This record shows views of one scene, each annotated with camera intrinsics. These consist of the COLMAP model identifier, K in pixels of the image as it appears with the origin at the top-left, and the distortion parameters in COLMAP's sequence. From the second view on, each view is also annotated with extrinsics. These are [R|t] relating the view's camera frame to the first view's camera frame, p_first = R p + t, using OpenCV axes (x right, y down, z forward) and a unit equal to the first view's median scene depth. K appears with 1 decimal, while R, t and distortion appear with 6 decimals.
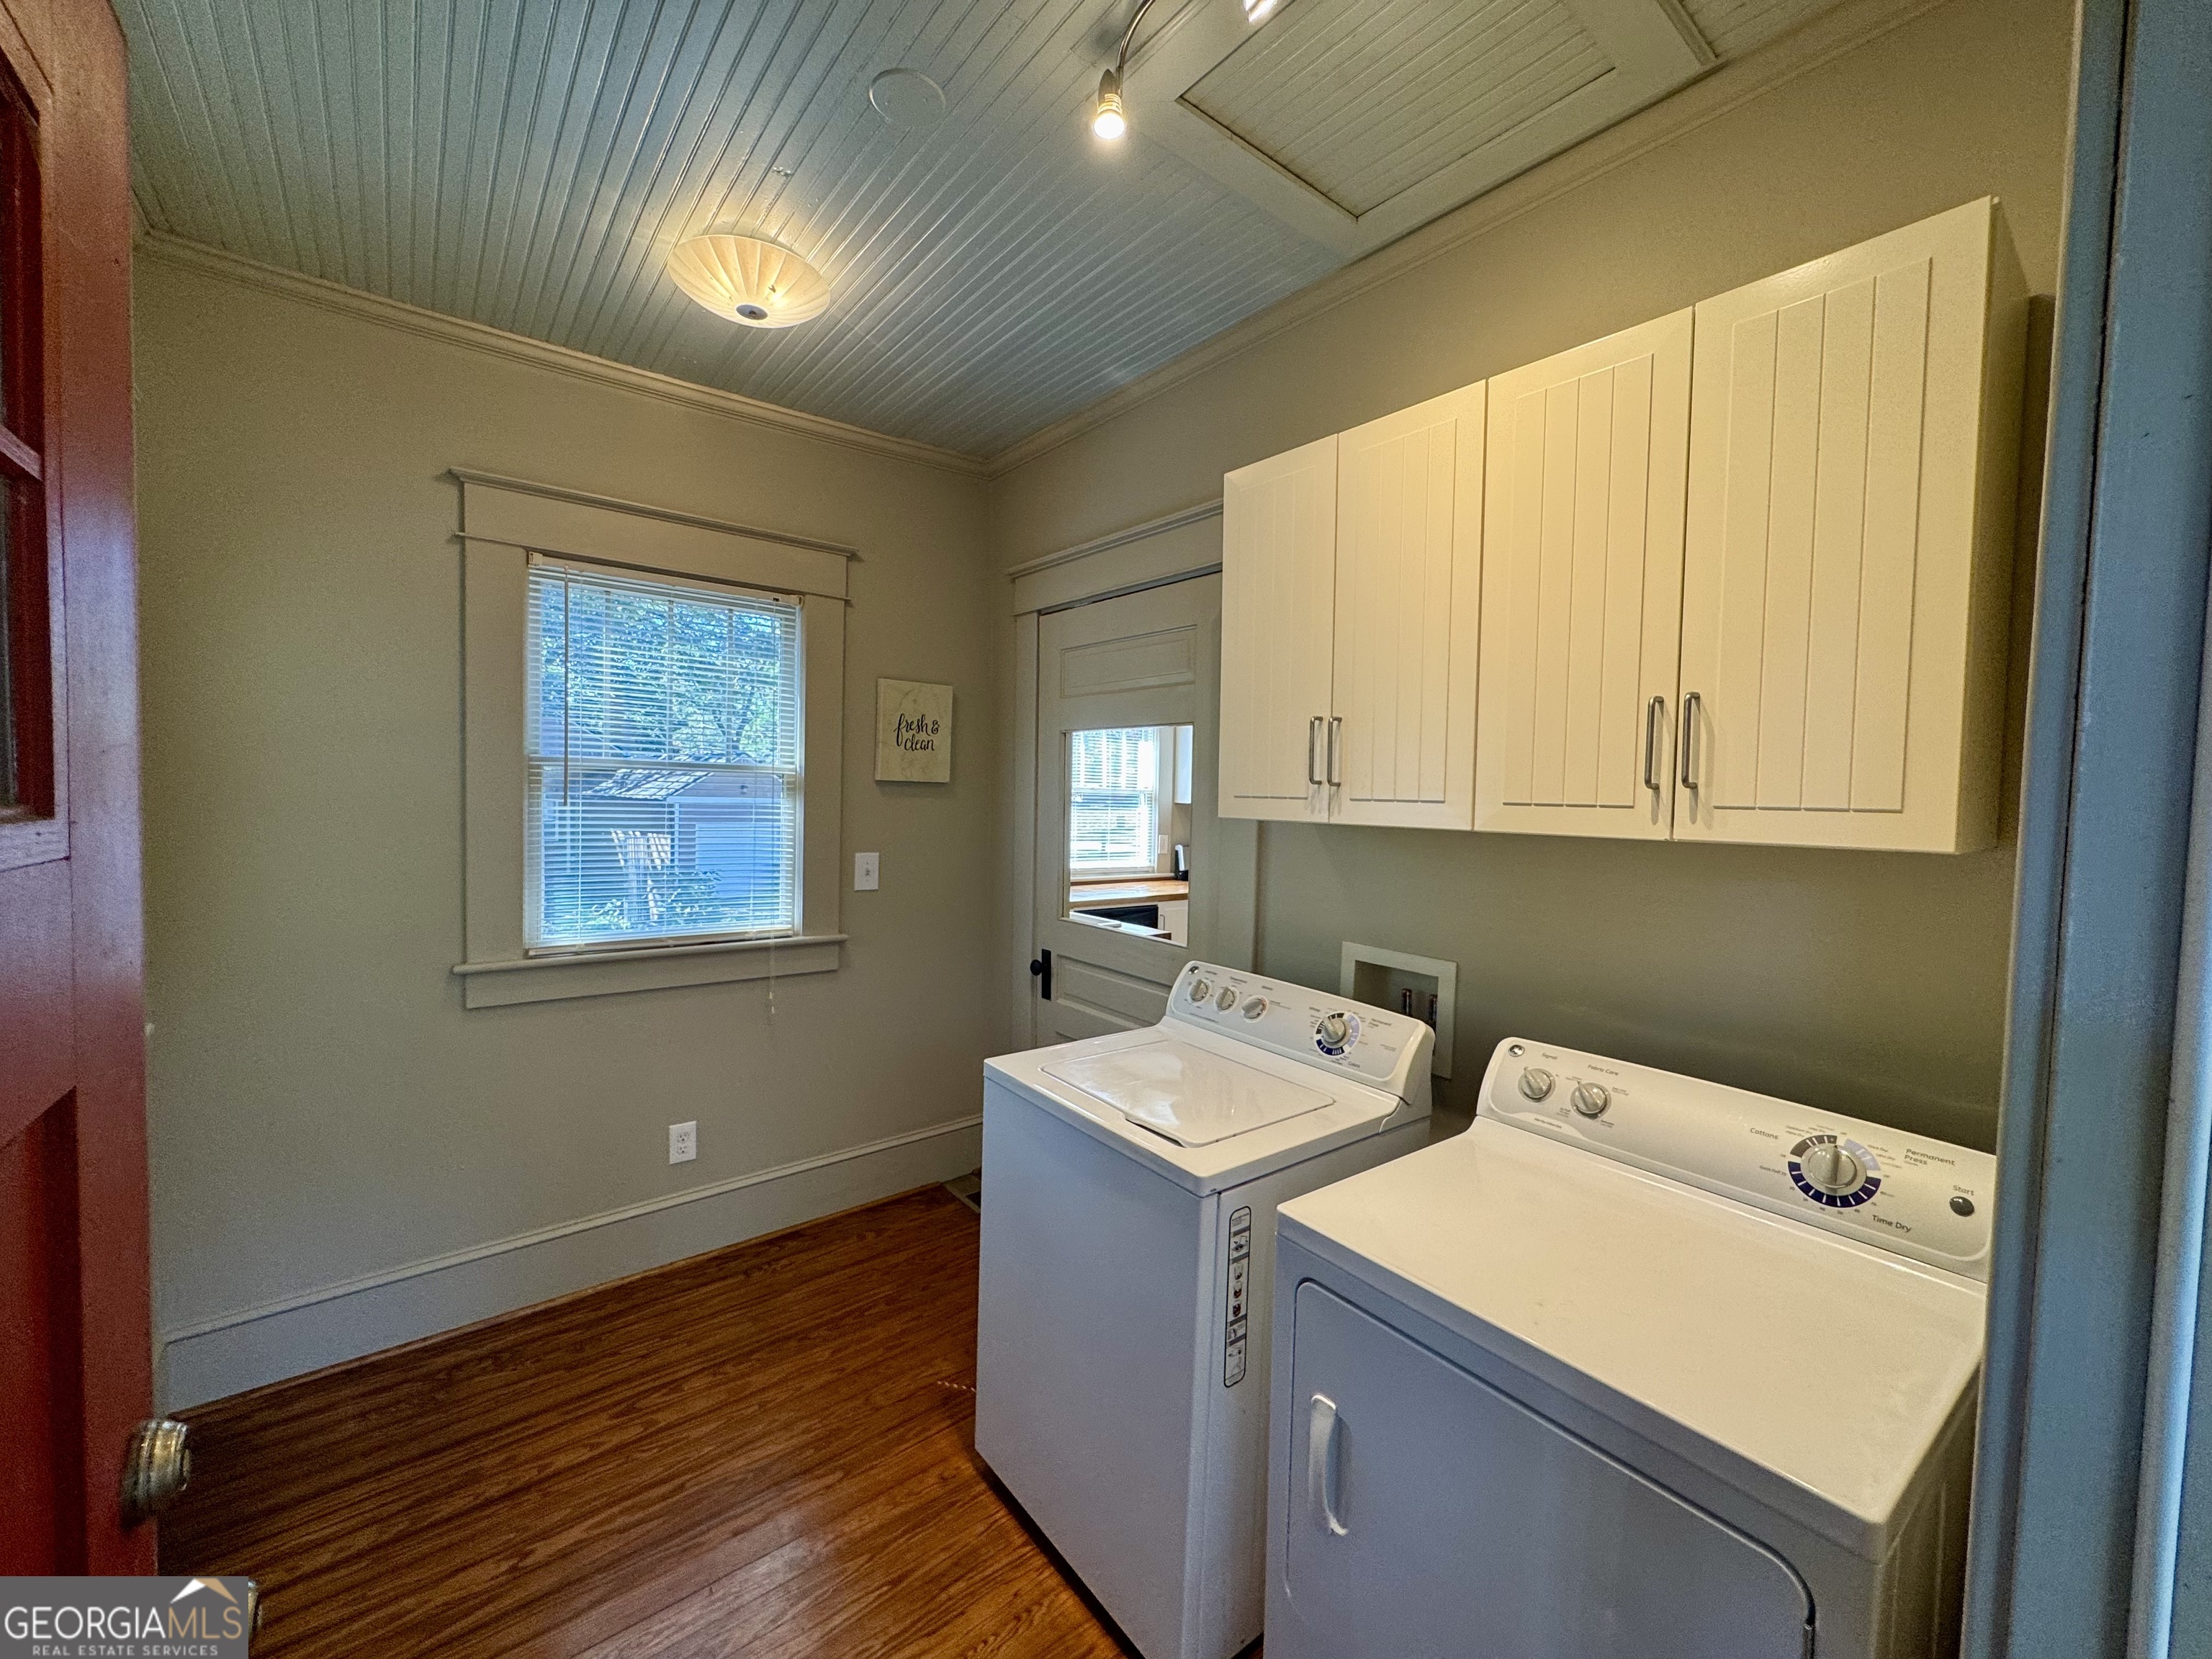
lens RADIAL K [[886.2, 0, 1101.9], [0, 886.2, 829.7], [0, 0, 1]] dist [-0.002460, 0.000465]
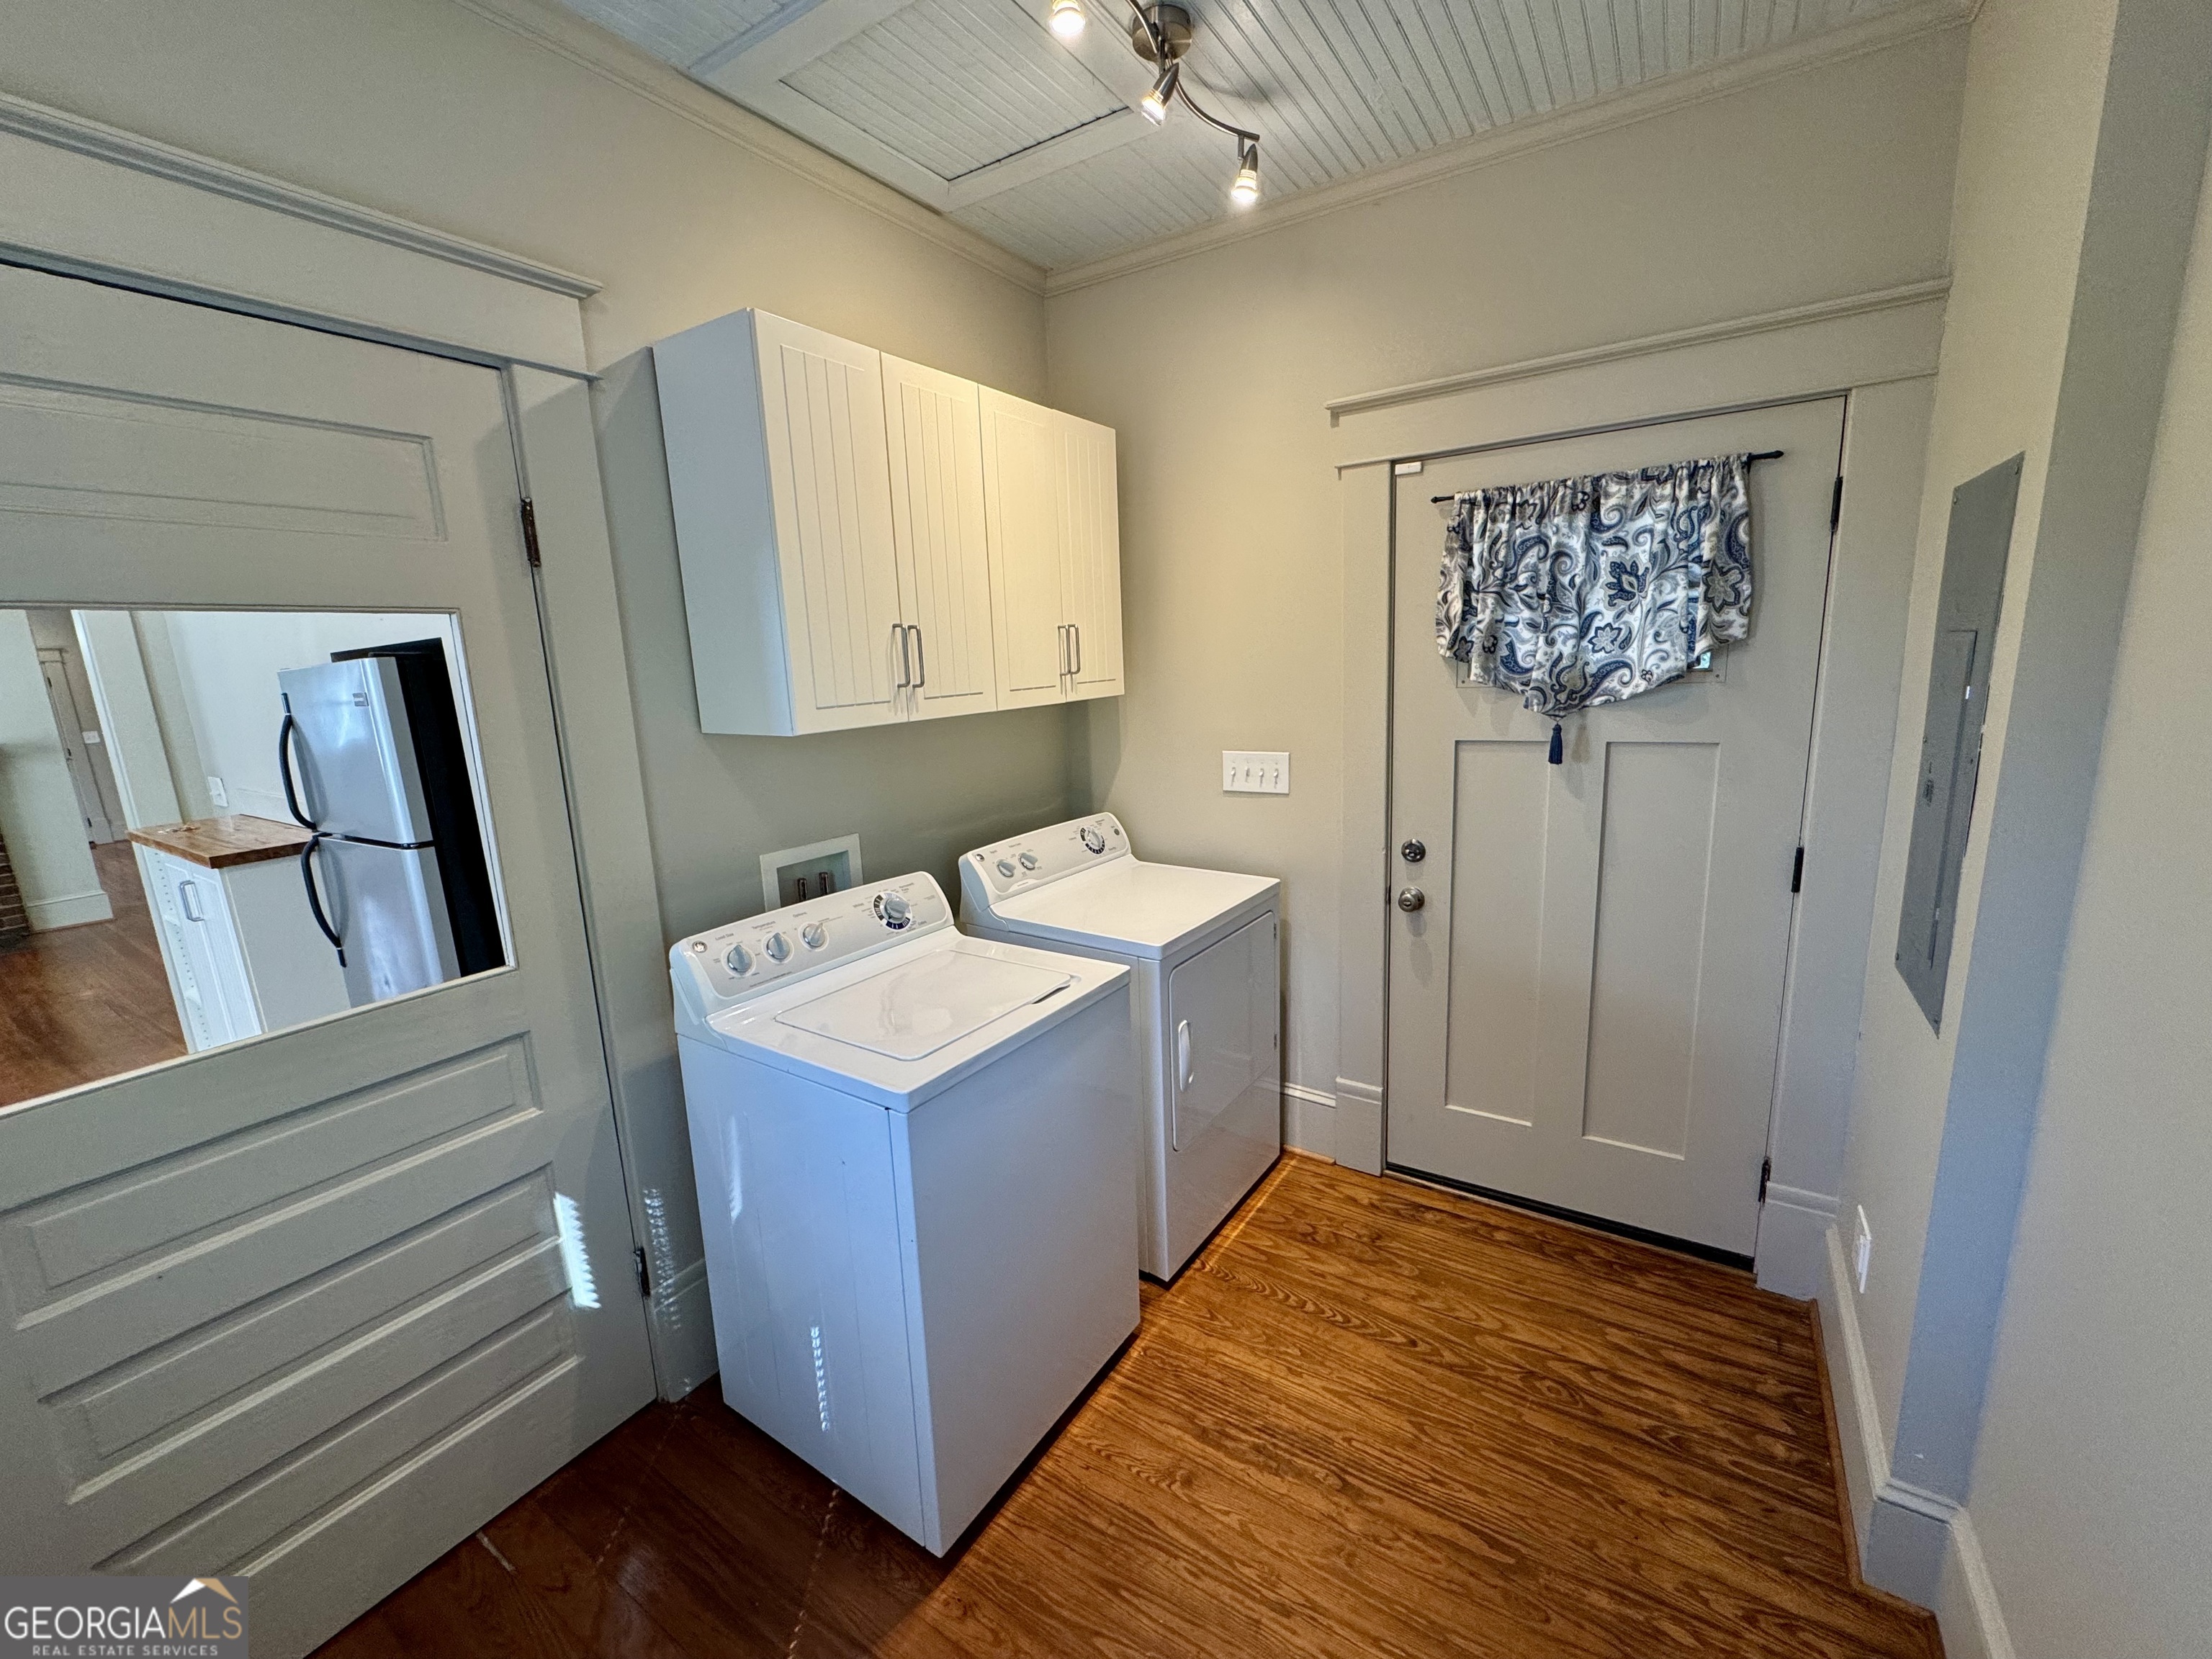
lens RADIAL K [[882.3, 0, 1101.6], [0, 882.3, 833.6], [0, 0, 1]] dist [-0.000914, 0.000156]
pose [[-0.318114, -0.195137, 0.927753, -0.928301], [0.079319, 0.969679, 0.231153, -0.113850], [-0.944729, 0.147121, -0.292990, 1.174340]]
